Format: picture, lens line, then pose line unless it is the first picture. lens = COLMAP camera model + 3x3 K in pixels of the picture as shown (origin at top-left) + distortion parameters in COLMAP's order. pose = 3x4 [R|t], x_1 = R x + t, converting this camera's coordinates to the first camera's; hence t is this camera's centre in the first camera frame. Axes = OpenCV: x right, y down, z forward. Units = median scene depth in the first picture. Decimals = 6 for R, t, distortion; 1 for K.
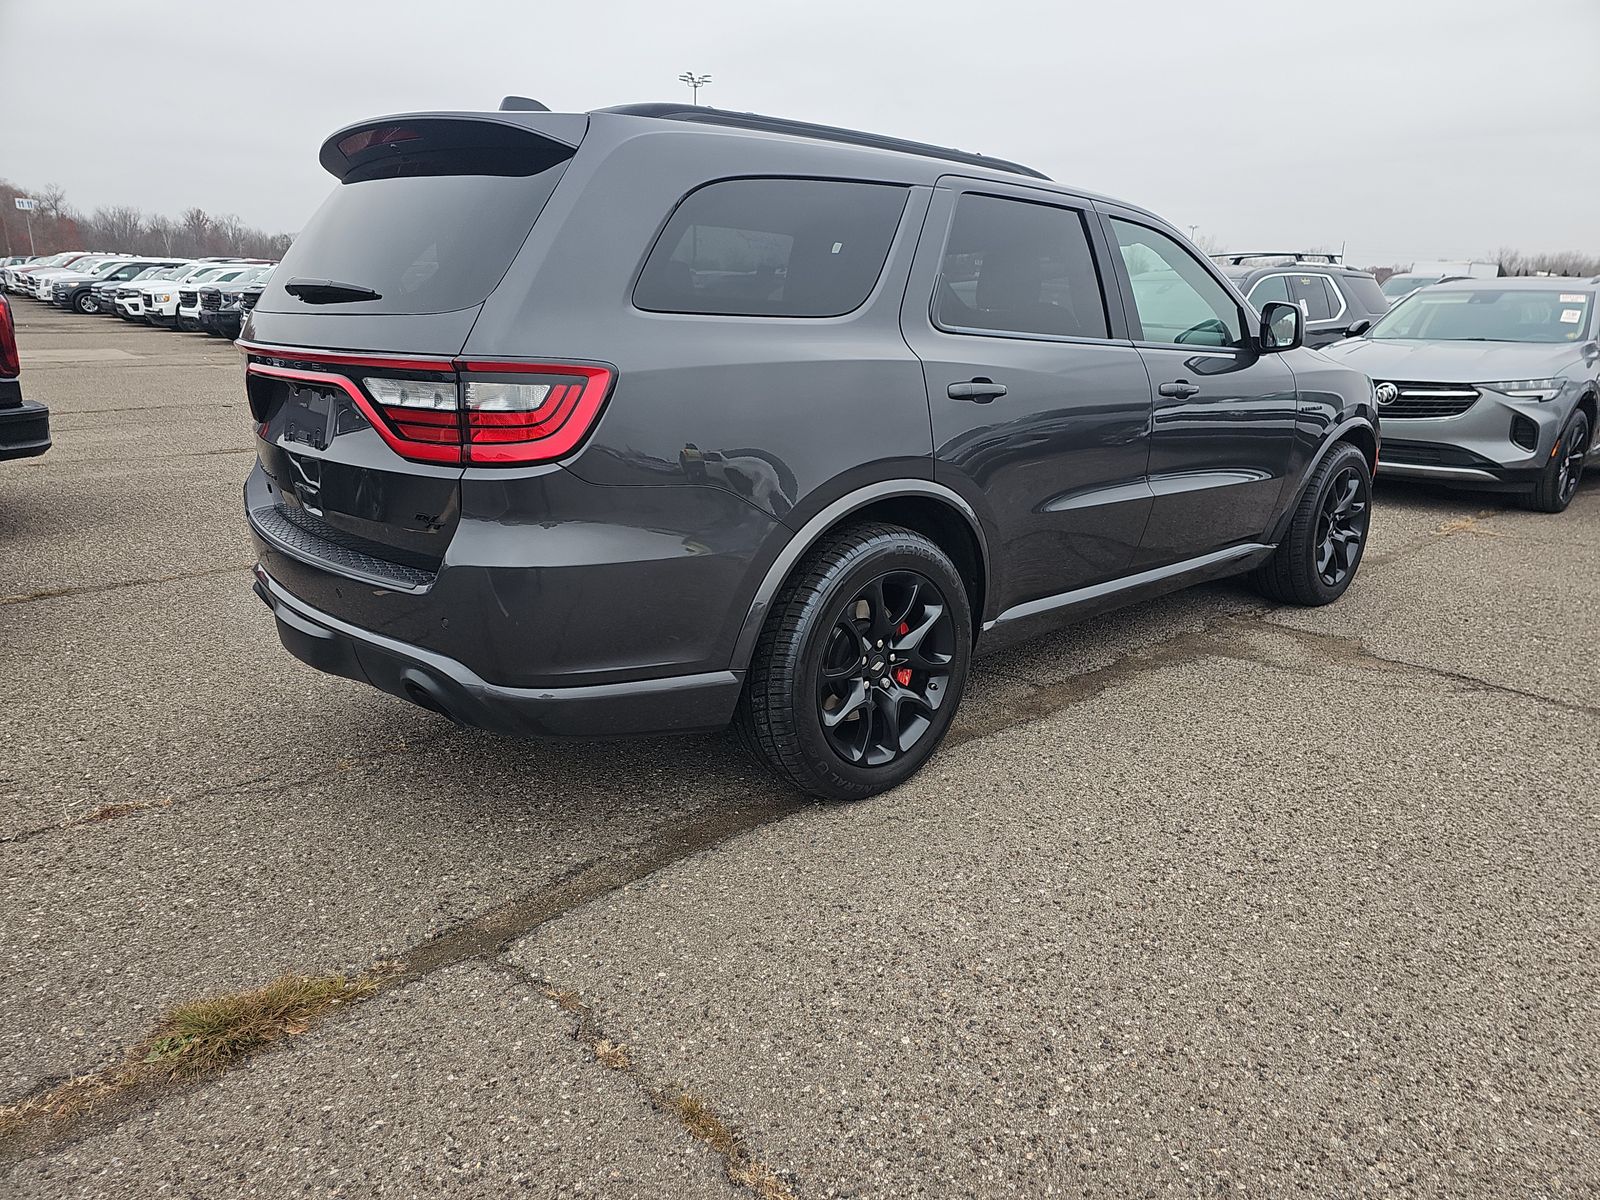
lens RADIAL K [[1045.2, 0, 813.3], [0, 1045.2, 636.0], [0, 0, 1]] dist [0.032959, -0.027196]
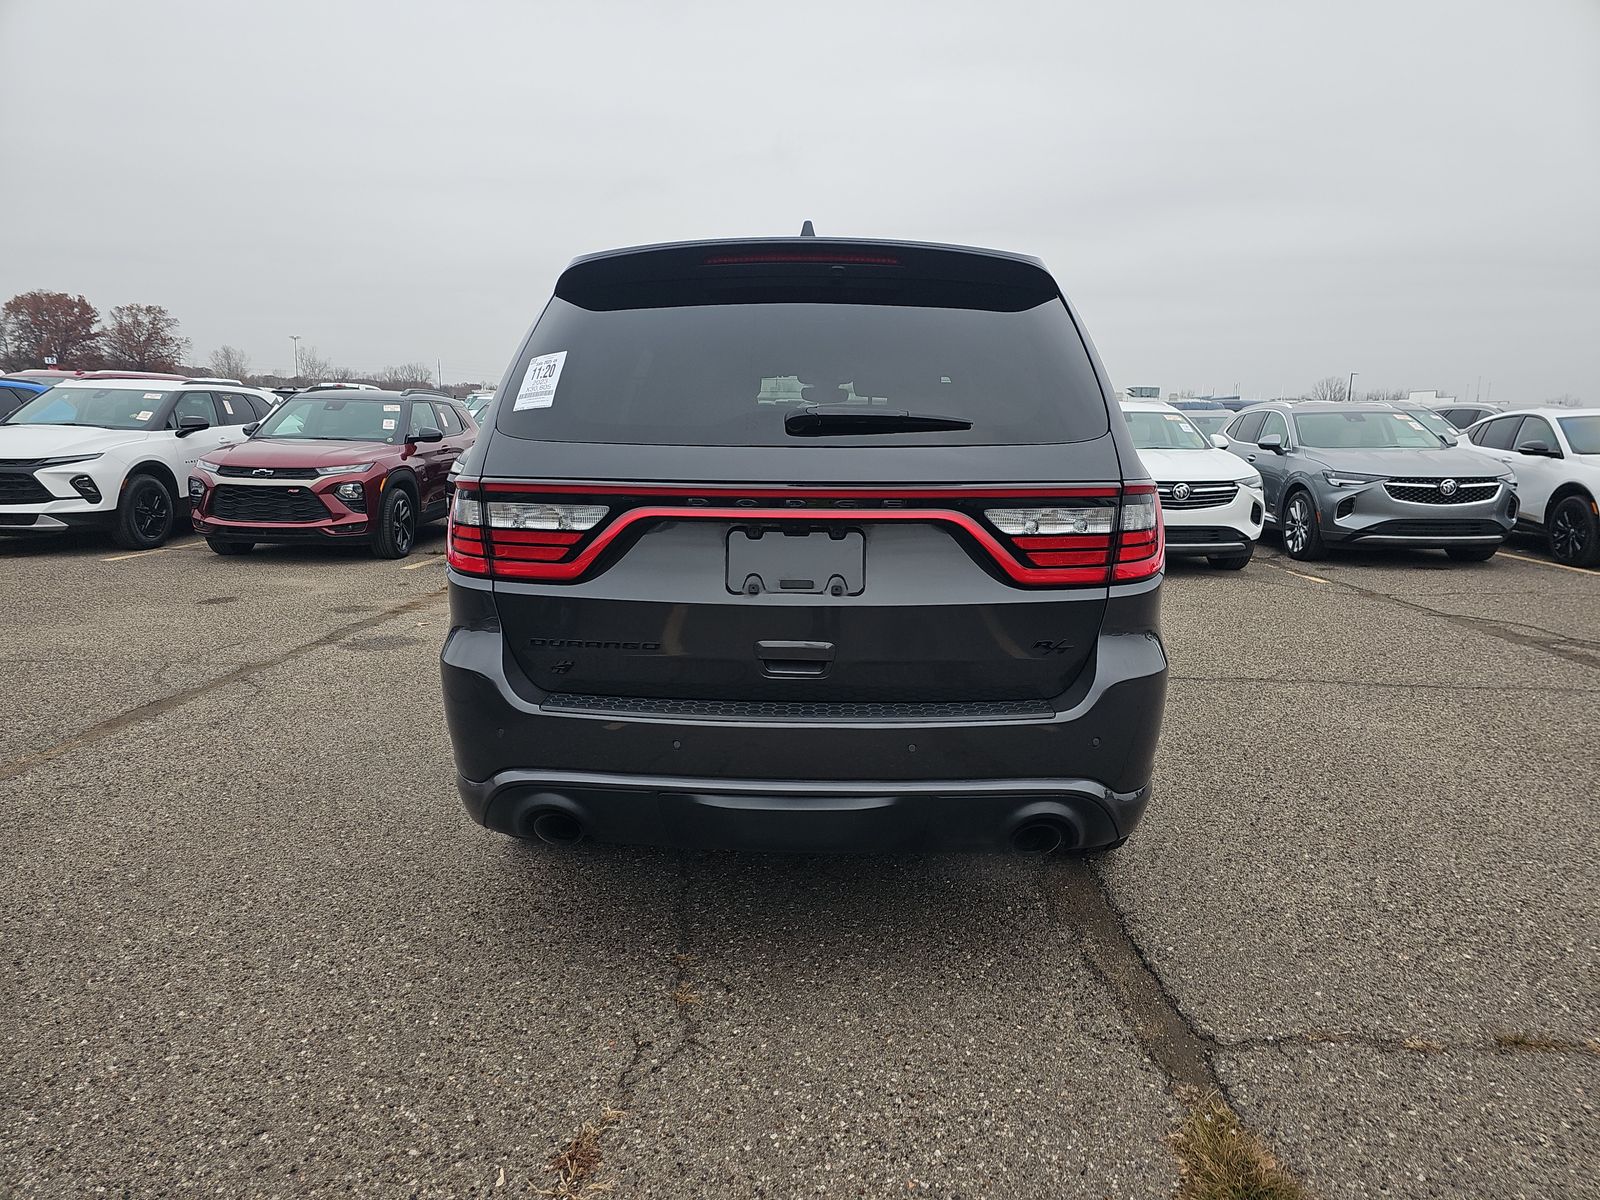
lens RADIAL K [[1045.2, 0, 813.3], [0, 1045.2, 636.0], [0, 0, 1]] dist [0.032959, -0.027196]
pose [[0.715326, -0.133897, 0.685843, -1.219130], [0.206804, 0.978069, -0.024745, -0.142941], [-0.667489, 0.159536, 0.727329, 0.435161]]
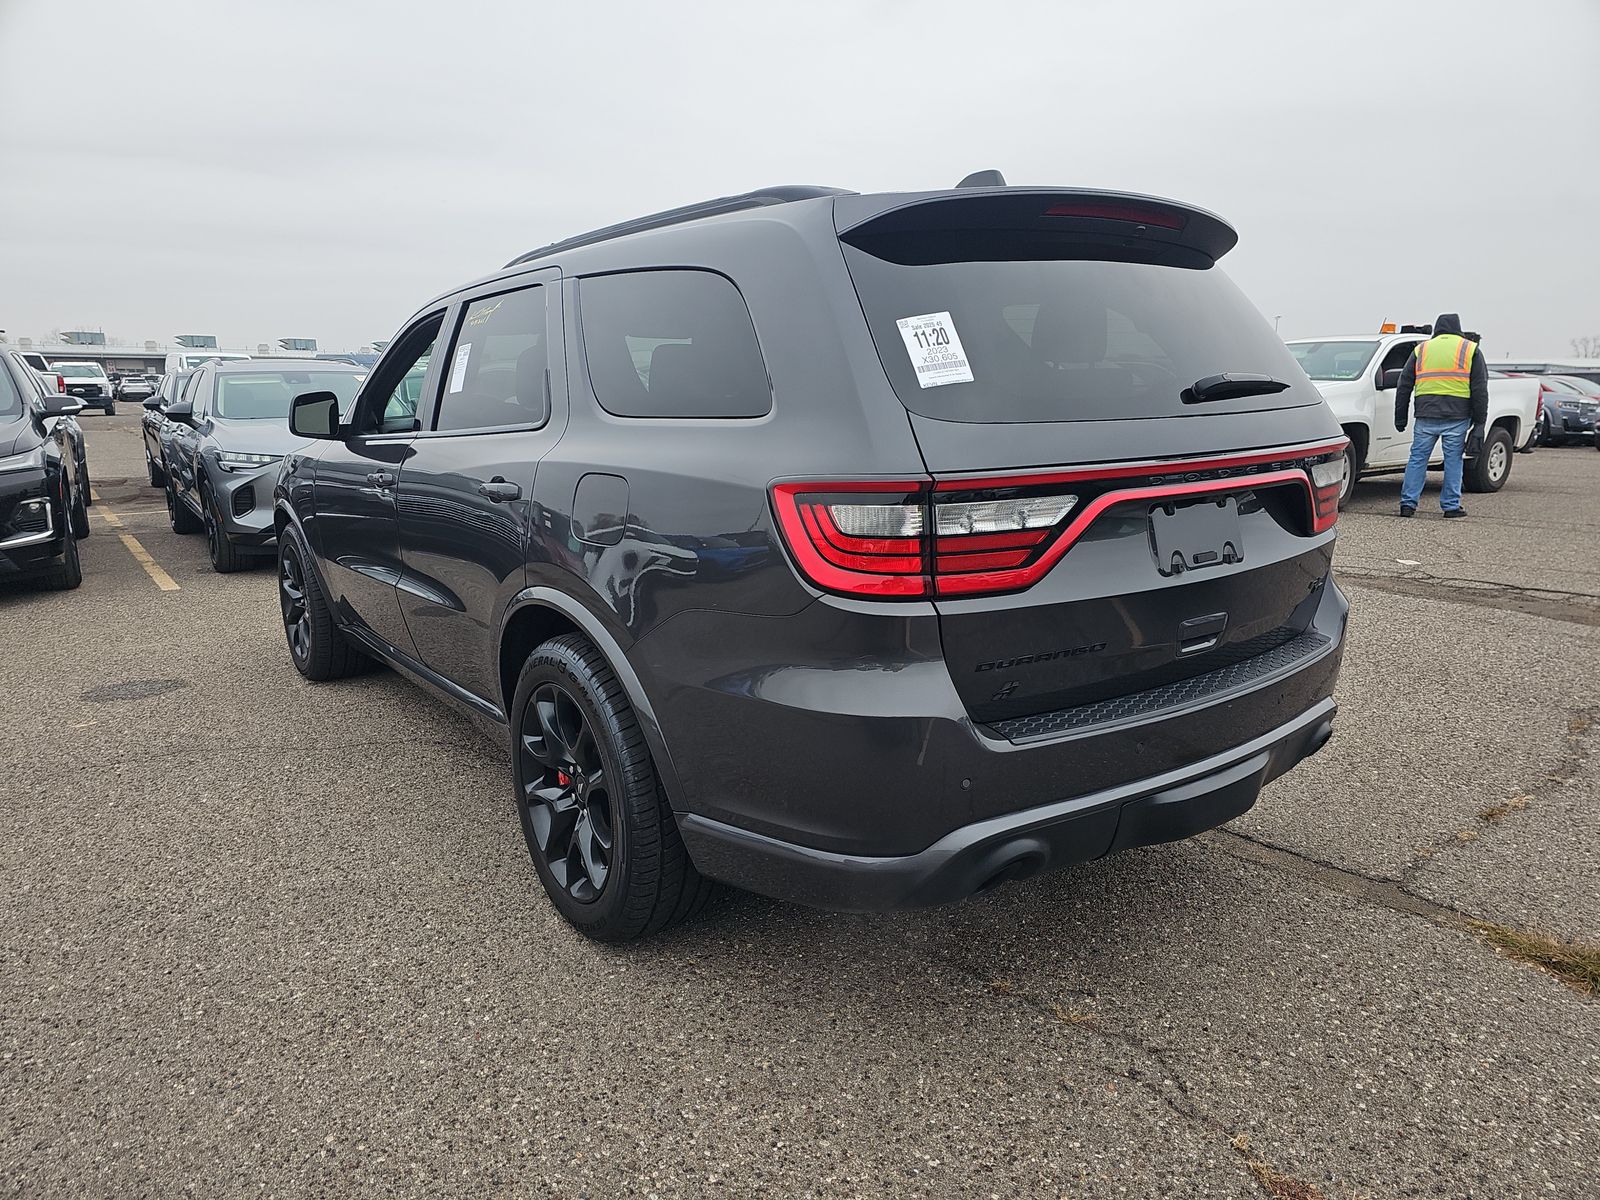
lens RADIAL K [[1045.2, 0, 813.3], [0, 1045.2, 636.0], [0, 0, 1]] dist [0.032959, -0.027196]
pose [[0.117327, -0.241579, 0.963262, -1.534203], [0.315790, 0.928691, 0.194445, -0.448583], [-0.941547, 0.281375, 0.185249, 1.322435]]
